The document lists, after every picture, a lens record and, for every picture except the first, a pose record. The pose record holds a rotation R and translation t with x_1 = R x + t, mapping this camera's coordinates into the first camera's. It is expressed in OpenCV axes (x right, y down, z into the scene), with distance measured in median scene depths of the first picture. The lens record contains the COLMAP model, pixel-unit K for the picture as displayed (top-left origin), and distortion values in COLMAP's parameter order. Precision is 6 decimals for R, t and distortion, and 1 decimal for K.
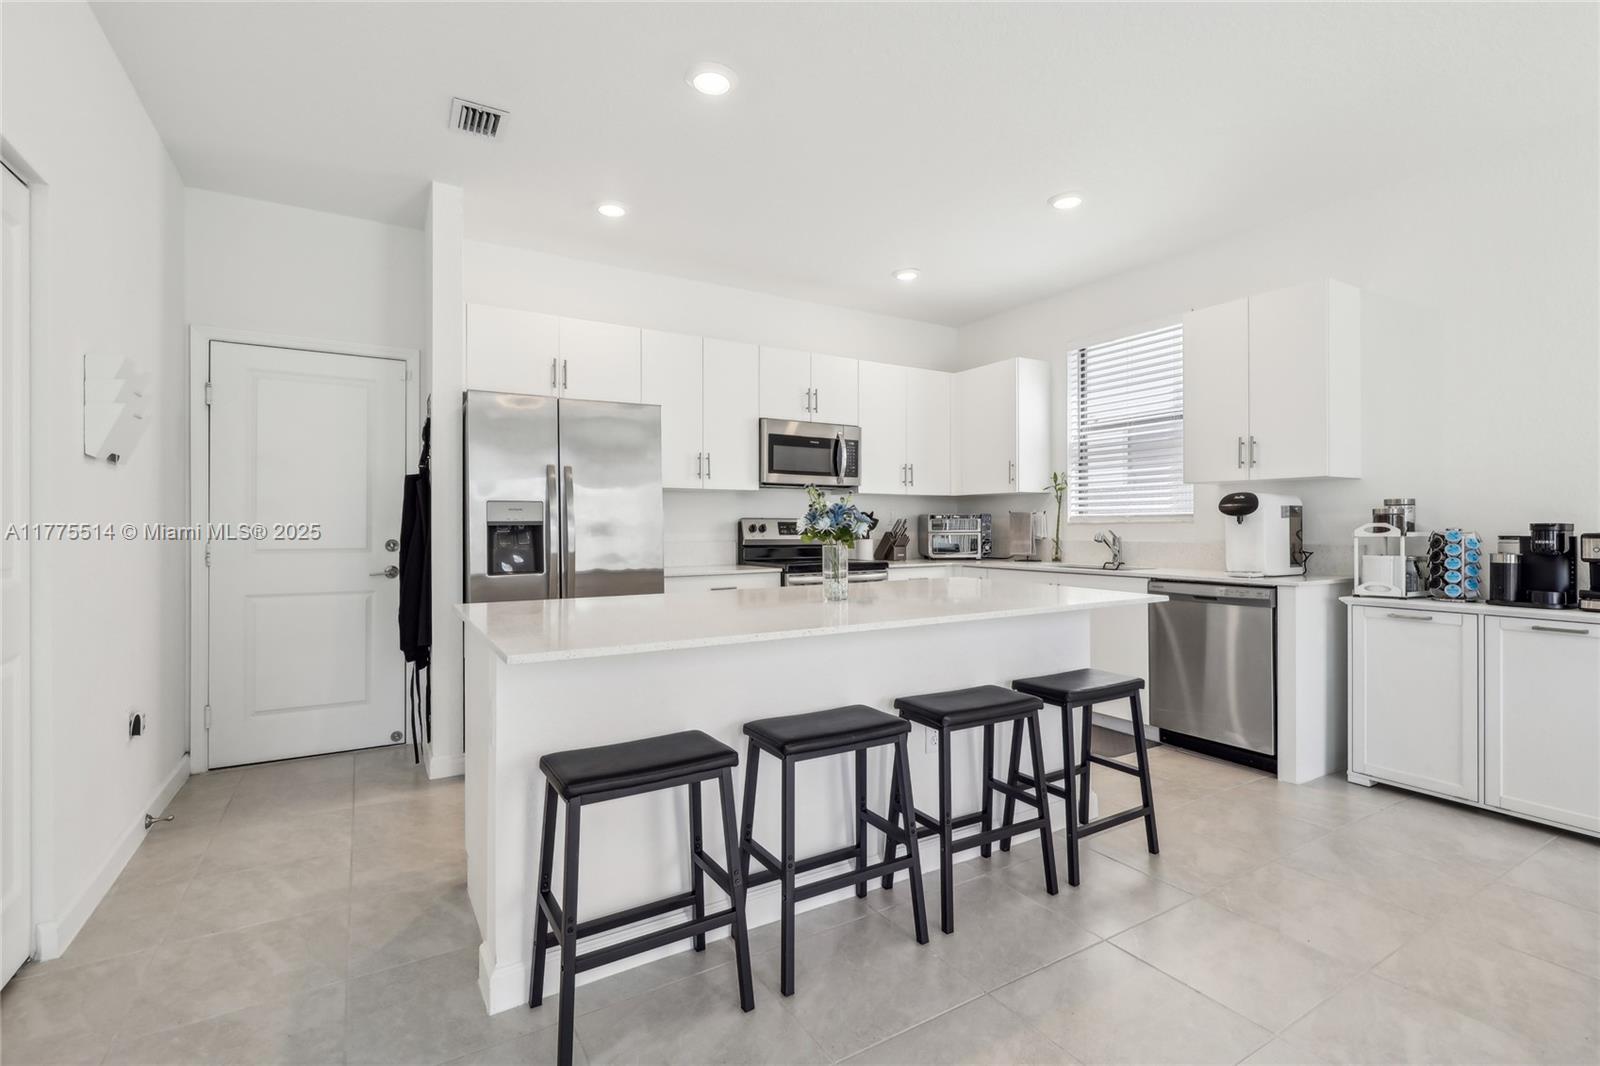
lens RADIAL K [[728.5, 0, 808.9], [0, 728.5, 529.5], [0, 0, 1]] dist [-0.000240, 0.000685]
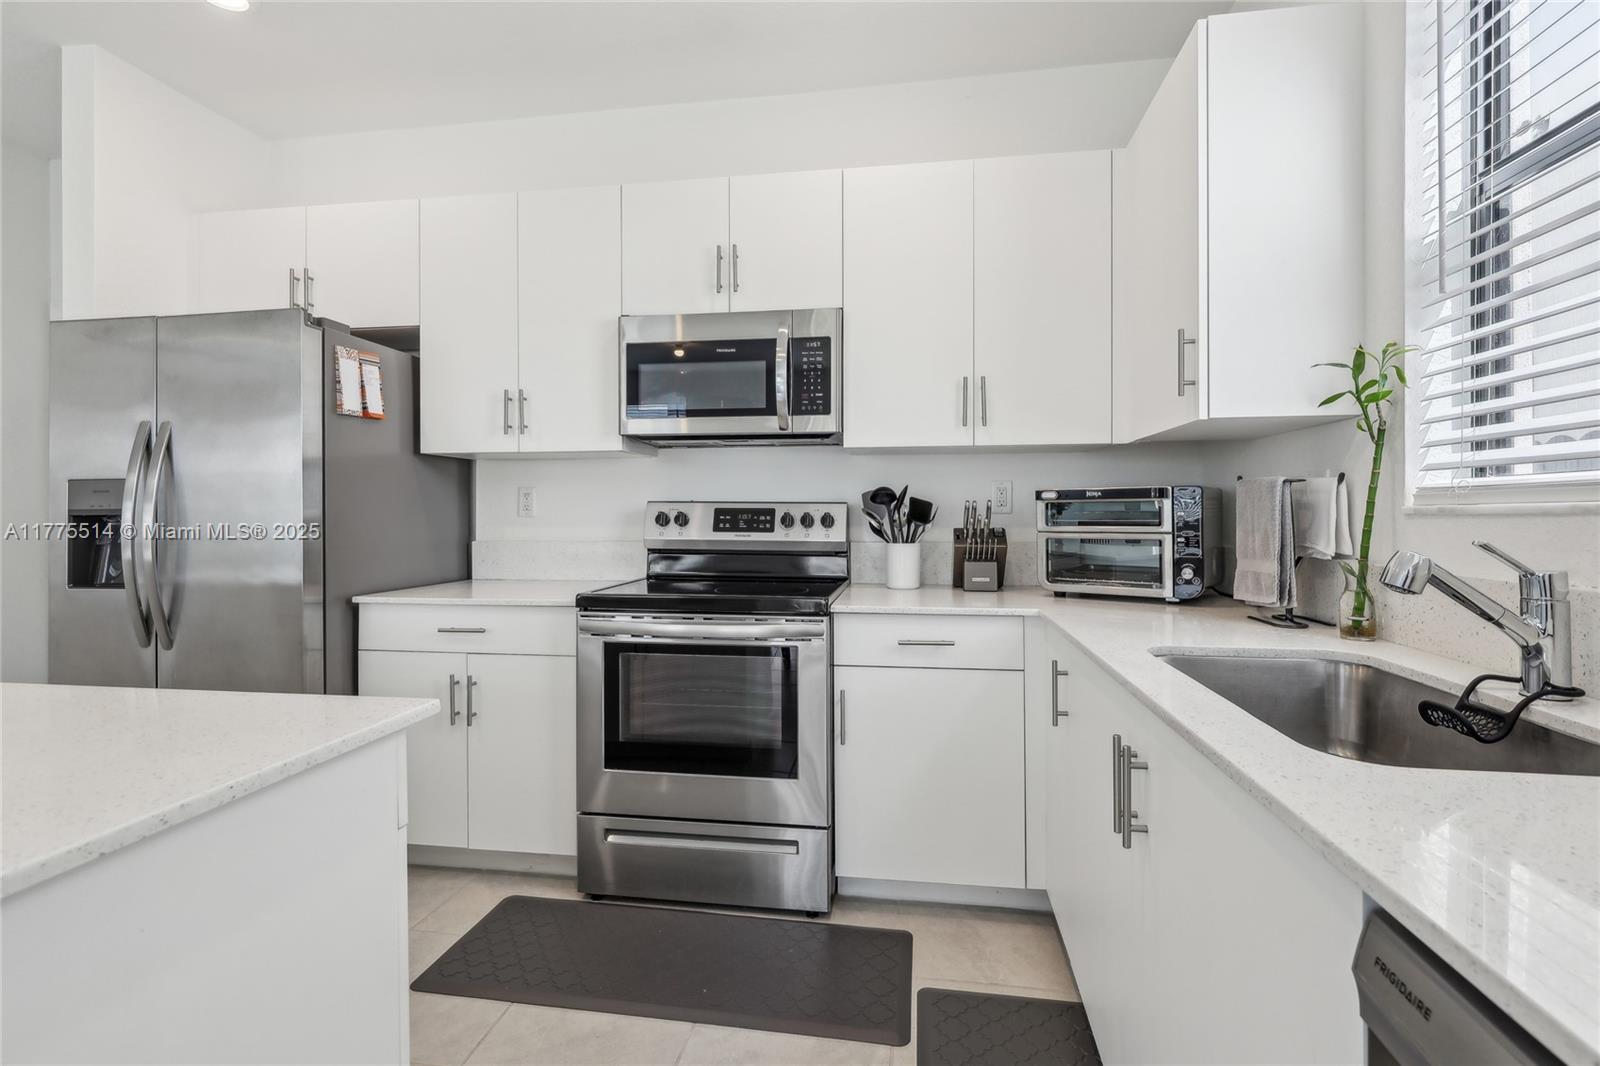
lens RADIAL K [[728.5, 0, 807.1], [0, 728.5, 515.6], [0, 0, 1]] dist [-0.000240, 0.000685]
pose [[0.763548, 0.005601, -0.645727, 0.403237], [-0.003852, 0.999984, 0.004119, -0.007913], [0.645739, -0.000657, 0.763558, 0.692367]]
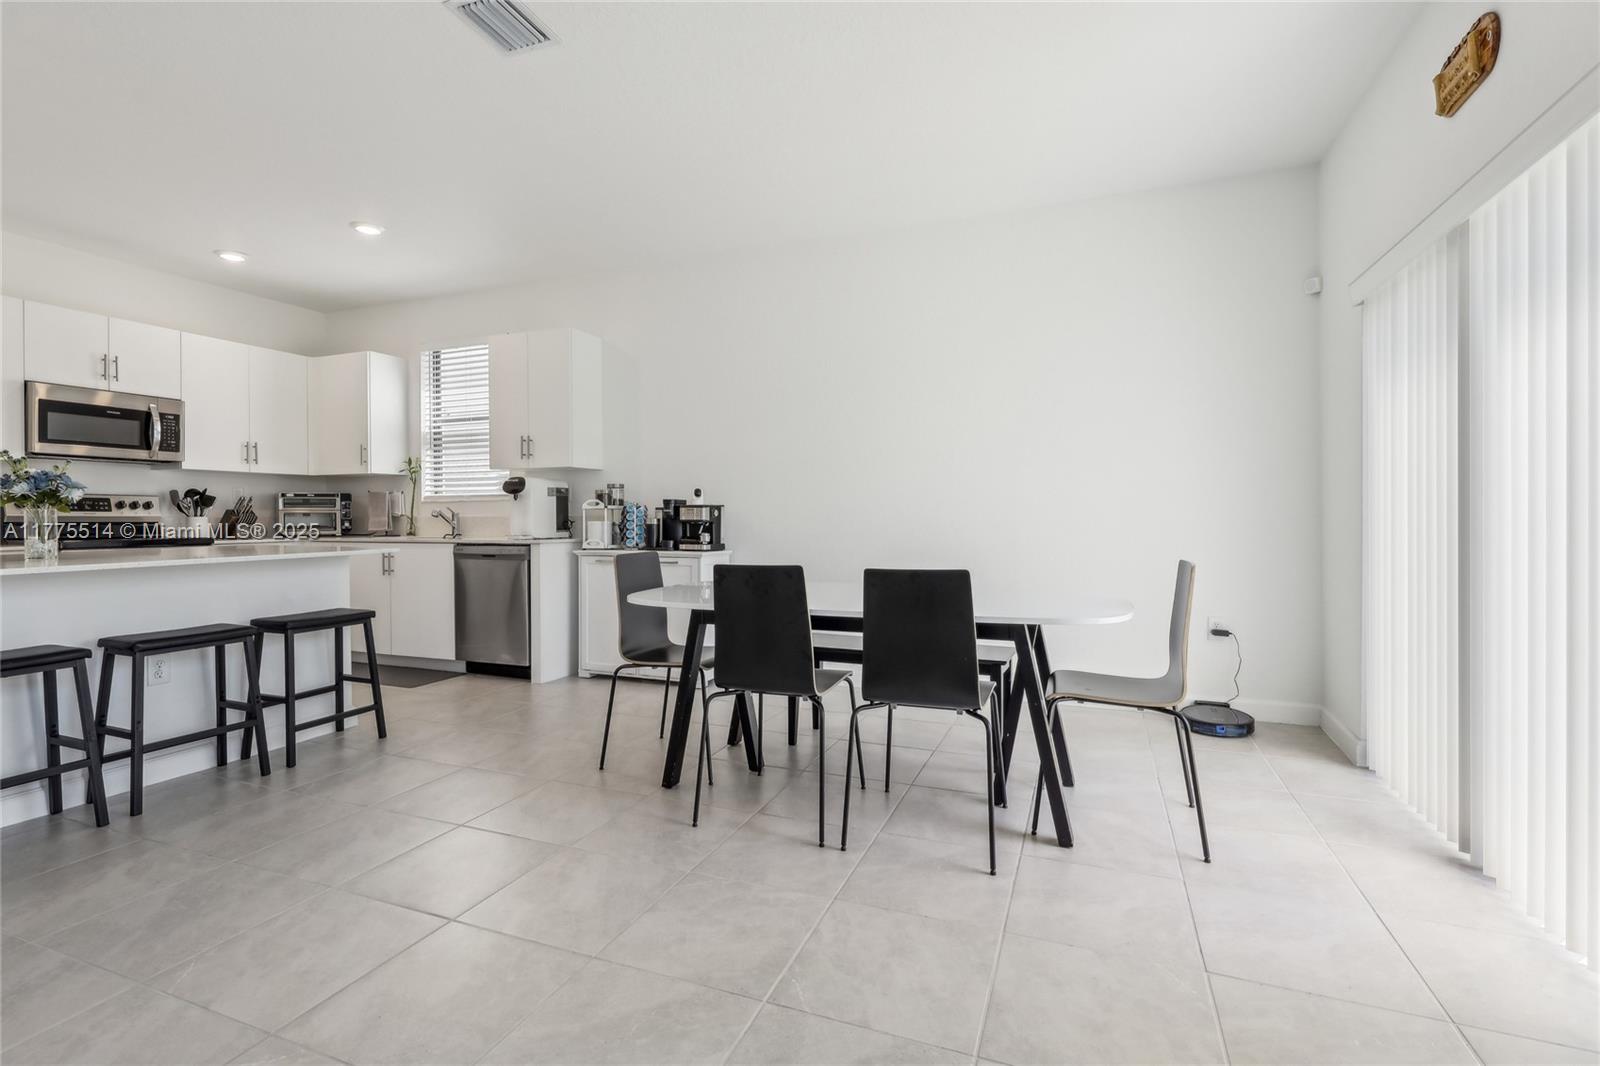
lens RADIAL K [[728.5, 0, 804.5], [0, 728.5, 522.9], [0, 0, 1]] dist [-0.000240, 0.000685]
pose [[0.795778, -0.006931, 0.605549, 0.156921], [0.004160, 0.999973, 0.005978, 0.022323], [-0.605575, -0.002238, 0.795785, -0.309280]]
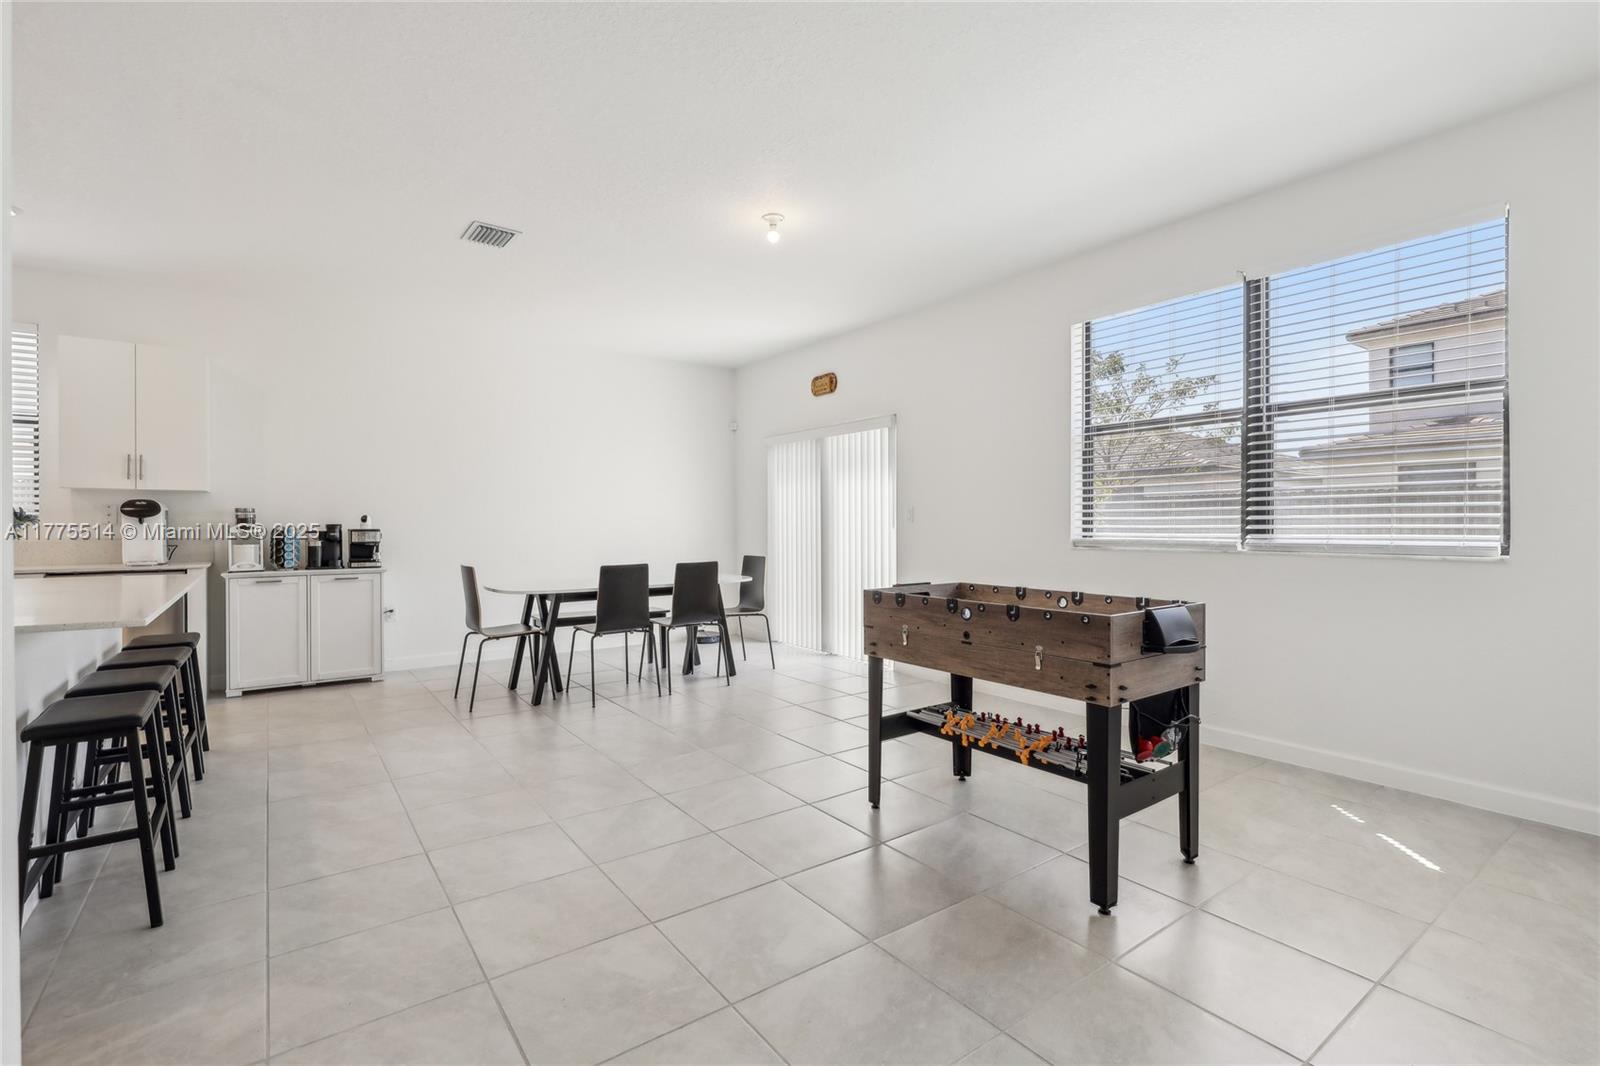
lens RADIAL K [[728.5, 0, 798.3], [0, 728.5, 530.9], [0, 0, 1]] dist [-0.000240, 0.000685]
pose [[-0.079196, -0.008693, 0.996821, -0.602054], [0.006376, 0.999937, 0.009227, -0.000563], [-0.996839, 0.007087, -0.079136, -0.036340]]
